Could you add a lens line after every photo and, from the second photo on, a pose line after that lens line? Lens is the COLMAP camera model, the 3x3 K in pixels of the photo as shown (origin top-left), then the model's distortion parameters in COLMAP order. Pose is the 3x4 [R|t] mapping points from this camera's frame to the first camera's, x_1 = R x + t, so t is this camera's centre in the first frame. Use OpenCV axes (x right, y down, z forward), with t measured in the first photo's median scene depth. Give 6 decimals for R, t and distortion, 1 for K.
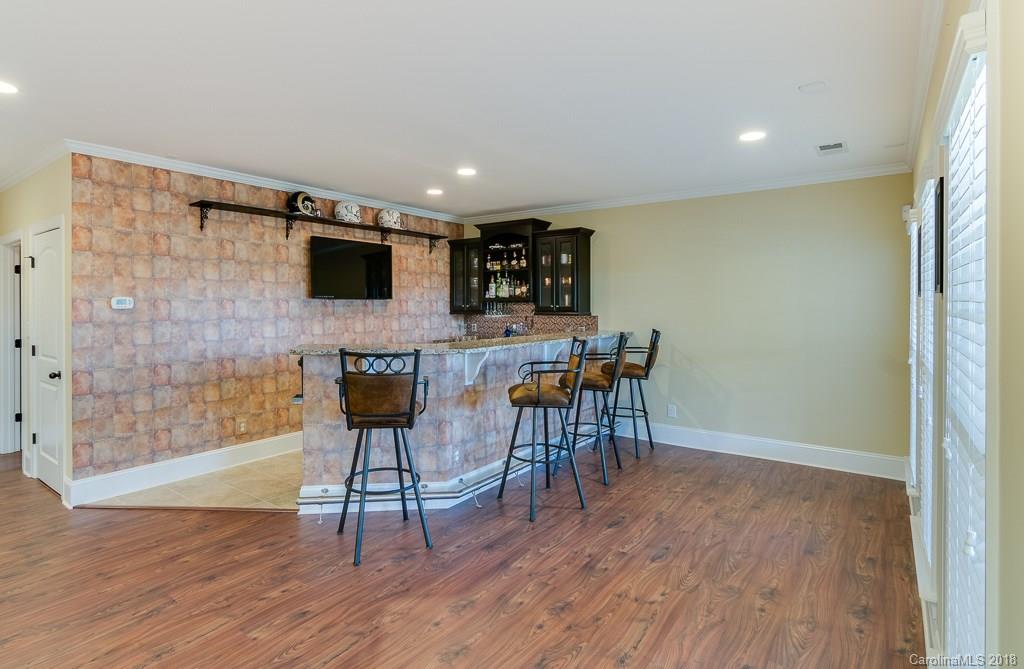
lens RADIAL K [[457.7, 0, 531.5], [0, 457.7, 312.8], [0, 0, 1]] dist [-0.001900, -0.000310]
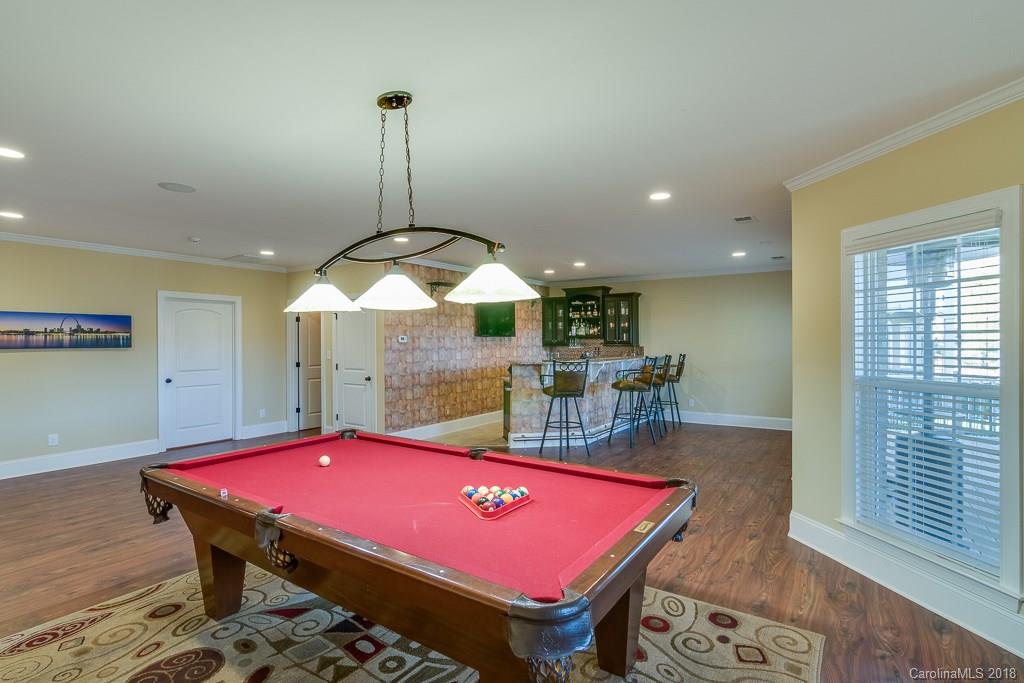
lens RADIAL K [[497.8, 0, 516.2], [0, 497.8, 337.9], [0, 0, 1]] dist [-0.005209, 0.002141]
pose [[0.999259, -0.004335, 0.038252, -0.389669], [0.005287, 0.999678, -0.024829, 0.018528], [-0.038132, 0.025013, 0.998960, -0.772933]]
